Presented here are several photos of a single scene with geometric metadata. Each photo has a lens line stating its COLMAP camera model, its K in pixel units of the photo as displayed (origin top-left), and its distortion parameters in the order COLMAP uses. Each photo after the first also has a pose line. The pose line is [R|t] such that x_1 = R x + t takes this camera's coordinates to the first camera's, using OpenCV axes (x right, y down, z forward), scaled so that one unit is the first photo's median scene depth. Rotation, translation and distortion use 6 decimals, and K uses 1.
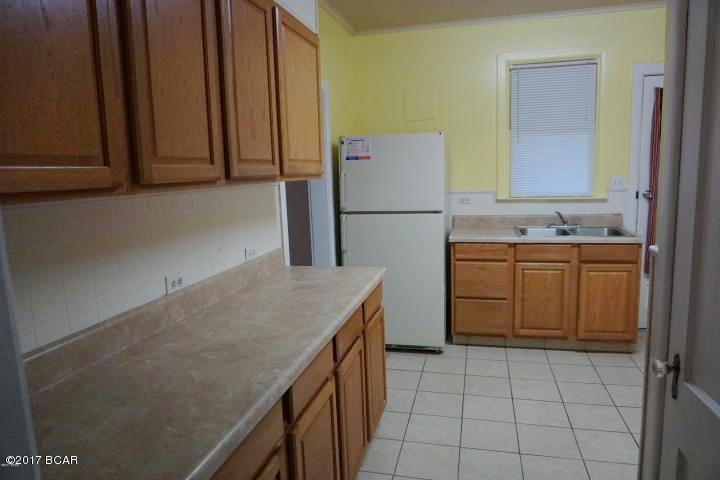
lens RADIAL K [[477.2, 0, 360.0], [0, 477.2, 240.0], [0, 0, 1]] dist [-0.033691, 0.002291]
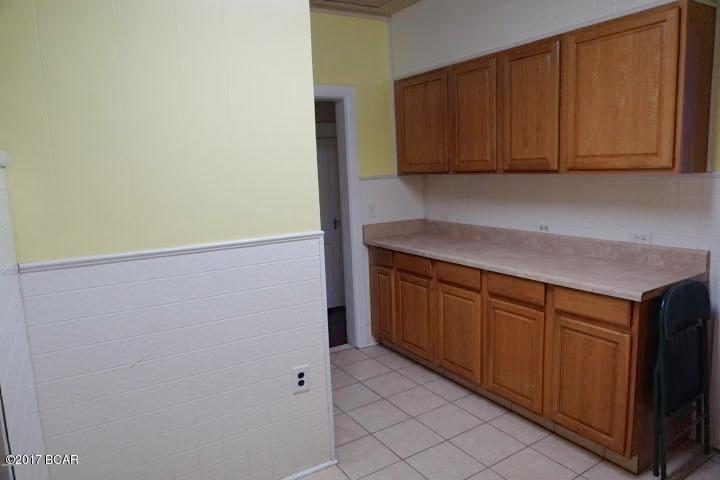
lens RADIAL K [[477.2, 0, 360.0], [0, 477.2, 240.0], [0, 0, 1]] dist [-0.033691, 0.002291]
pose [[-0.690775, 0.166686, -0.703595, 0.889814], [-0.052811, 0.958837, 0.279003, -0.215941], [0.721138, 0.229886, -0.653538, 1.153147]]
